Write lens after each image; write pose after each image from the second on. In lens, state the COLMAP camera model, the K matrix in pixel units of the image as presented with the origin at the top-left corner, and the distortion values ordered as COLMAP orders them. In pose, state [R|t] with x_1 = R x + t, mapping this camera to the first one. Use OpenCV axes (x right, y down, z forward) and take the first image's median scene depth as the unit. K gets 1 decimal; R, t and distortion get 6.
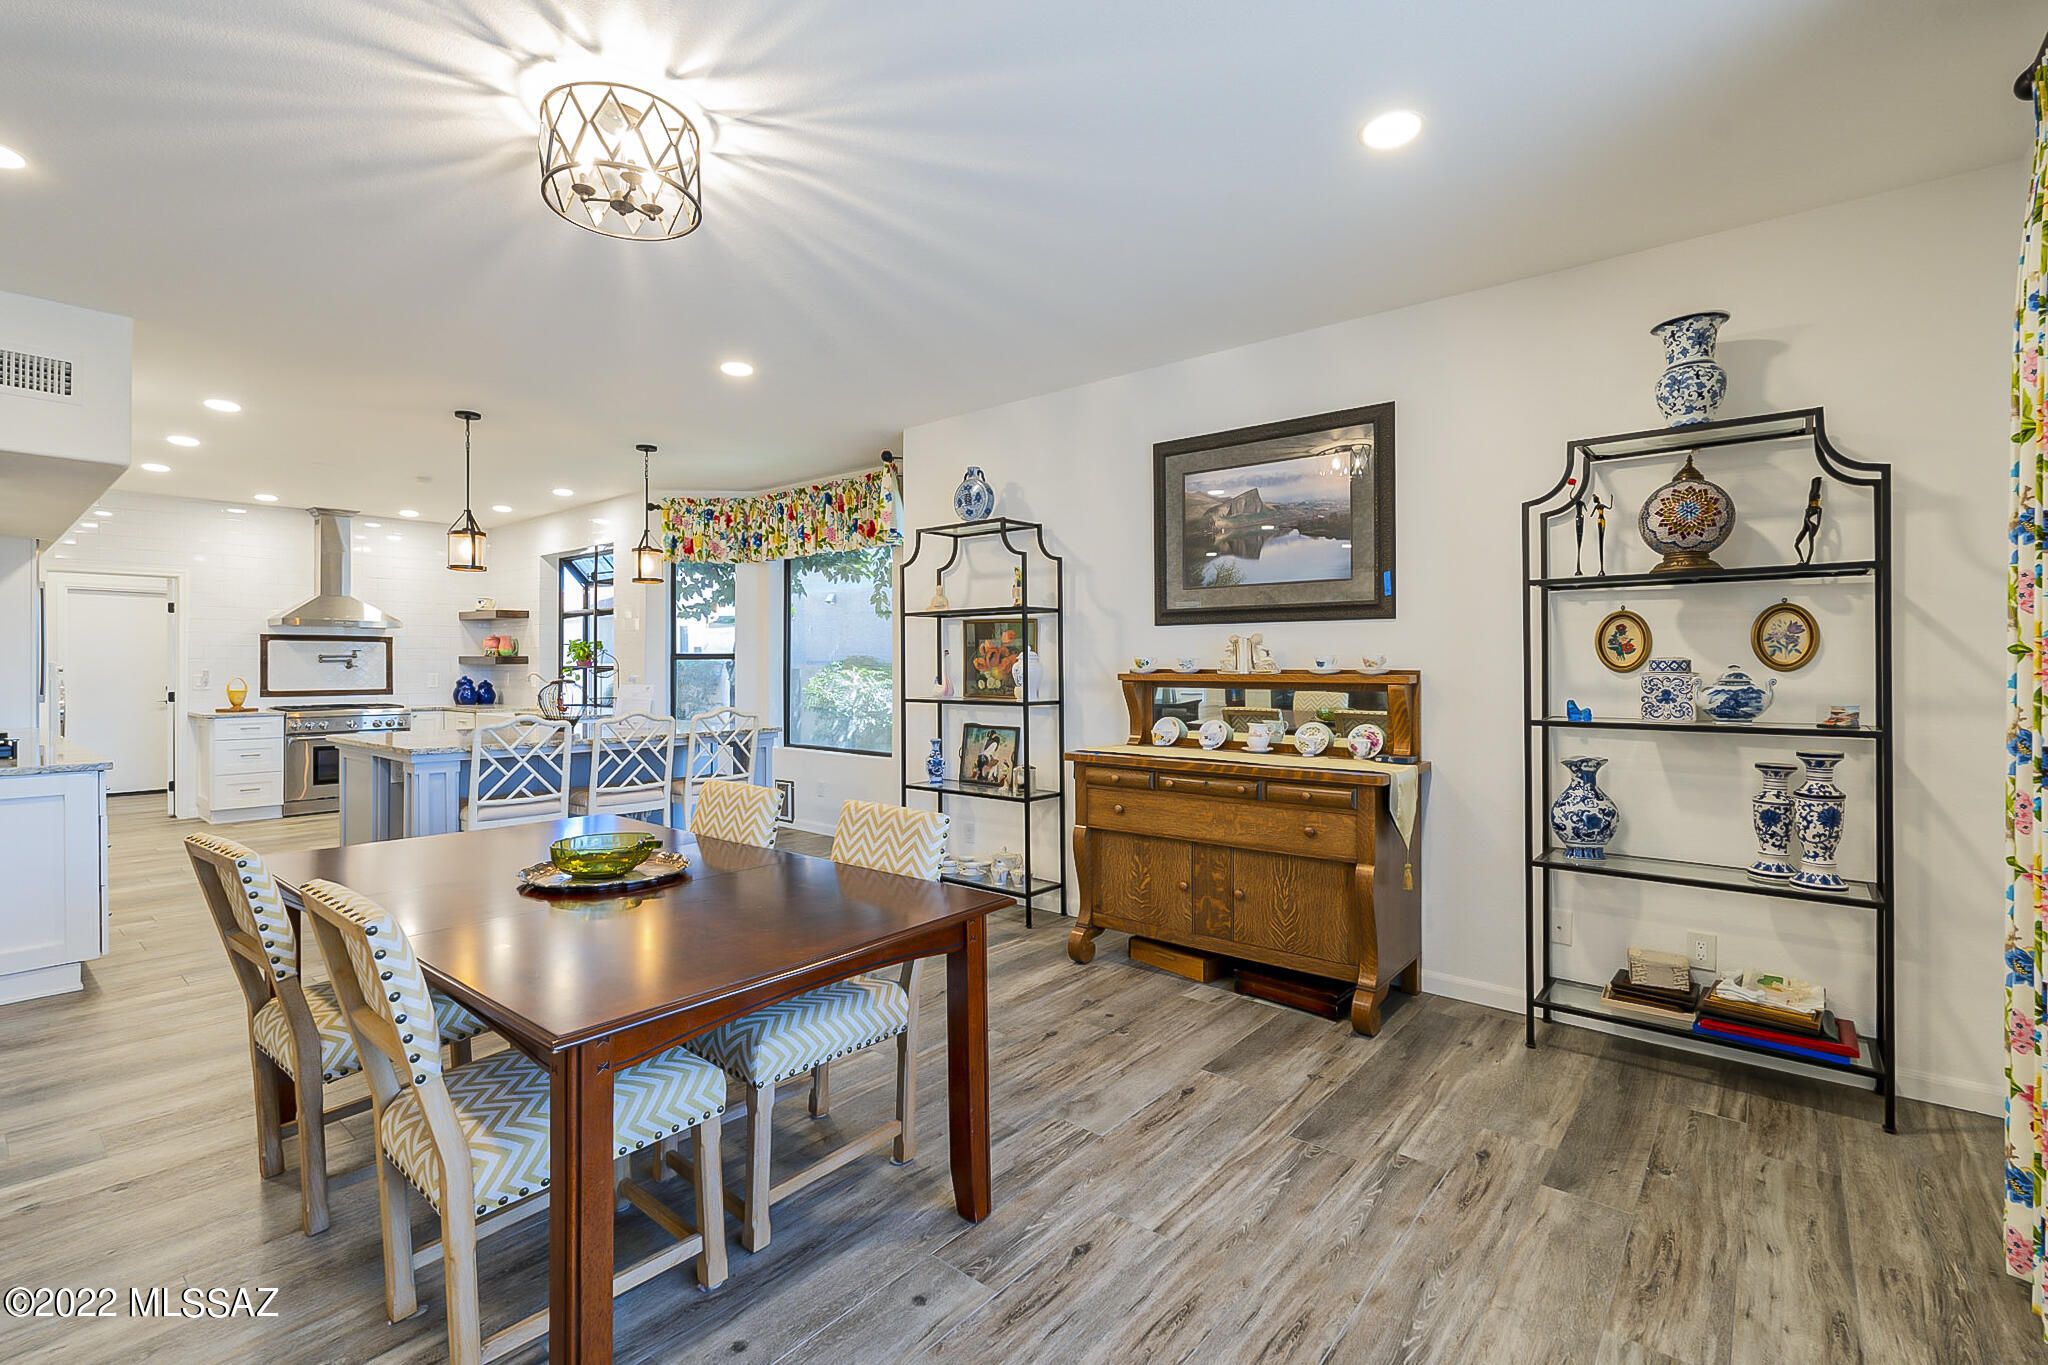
lens RADIAL K [[898.5, 0, 1030.7], [0, 898.5, 672.5], [0, 0, 1]] dist [-0.009400, 0.000126]
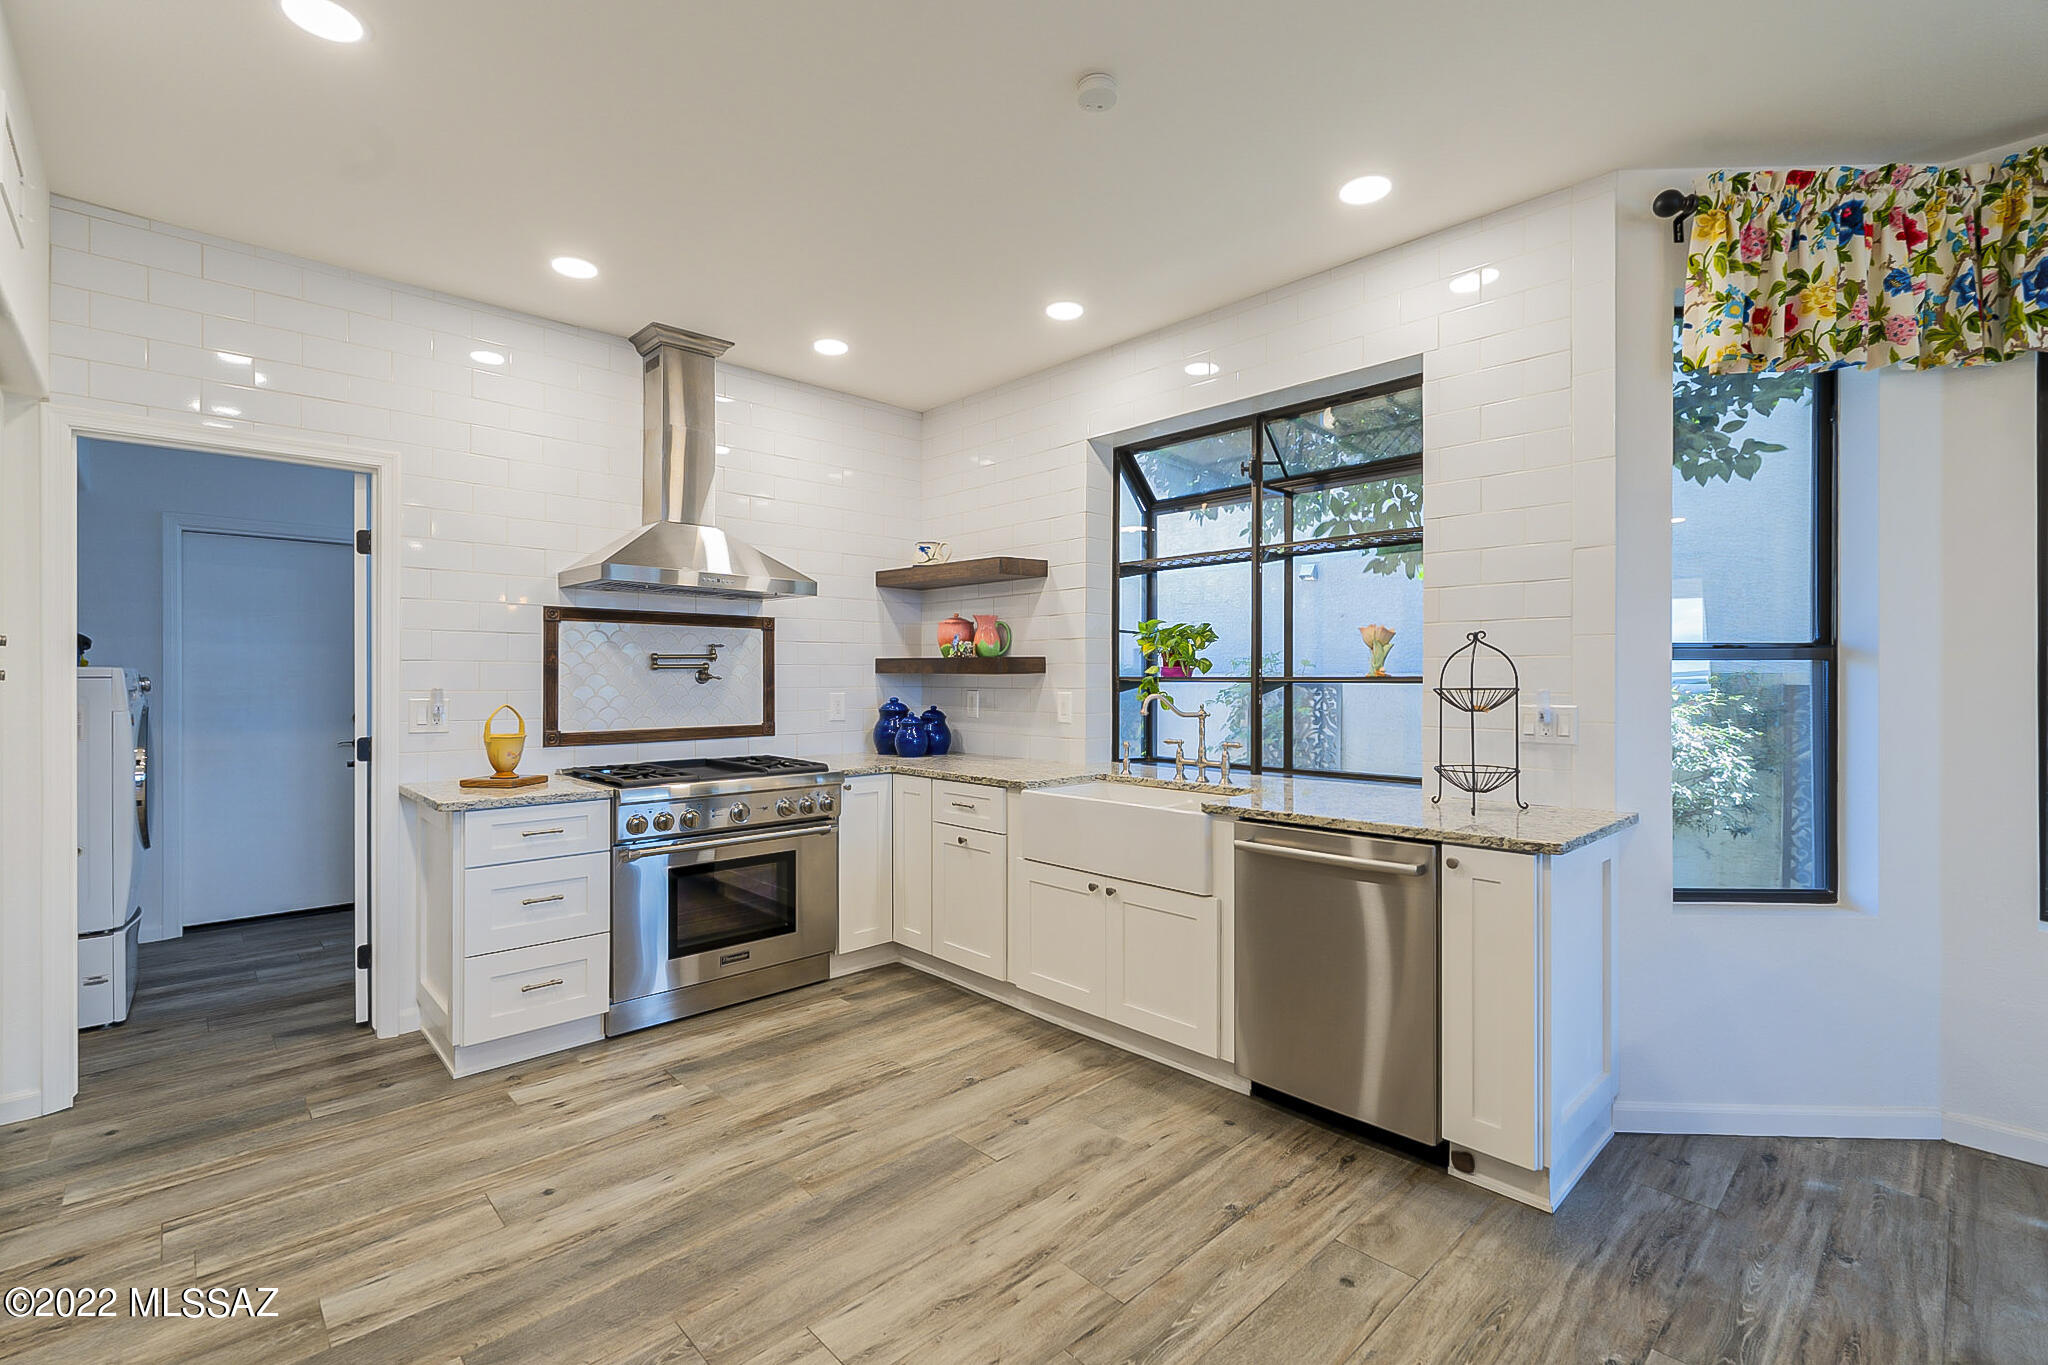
lens RADIAL K [[898.5, 0, 1030.7], [0, 898.5, 672.5], [0, 0, 1]] dist [-0.009400, 0.000126]
pose [[0.993221, -0.003702, -0.116185, -0.536757], [0.001769, 0.999858, -0.016733, -0.001792], [0.116230, 0.016414, 0.993087, 0.549445]]
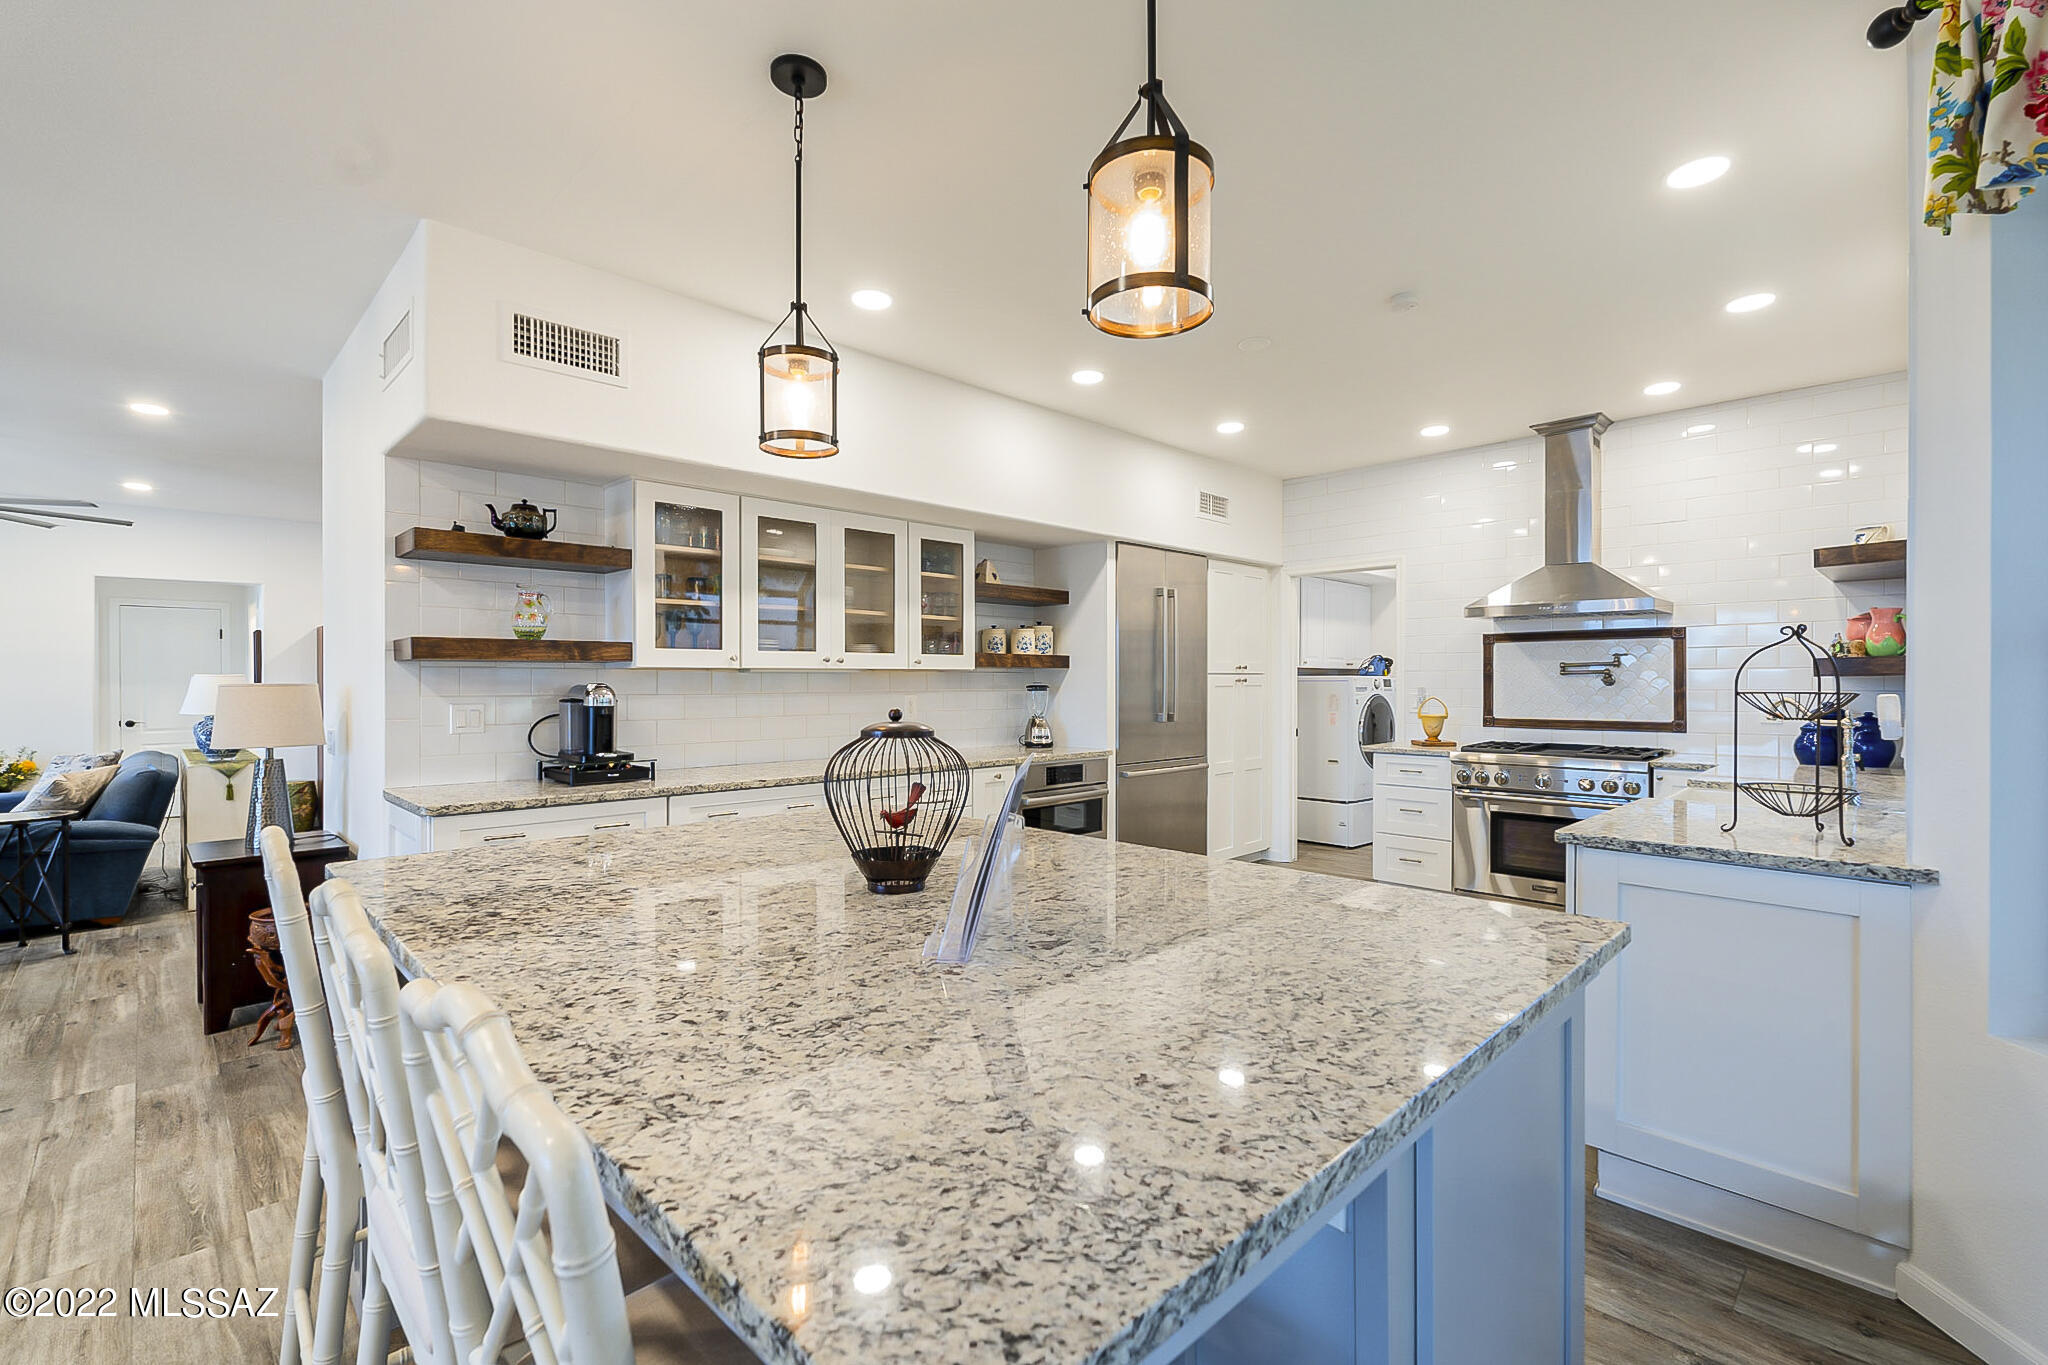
lens RADIAL K [[898.5, 0, 1030.7], [0, 898.5, 672.5], [0, 0, 1]] dist [-0.009400, 0.000126]
pose [[-0.093372, -0.013226, -0.995543, -0.139541], [-0.010757, 0.999867, -0.012274, -0.001544], [0.995573, 0.009563, -0.093502, 0.678340]]
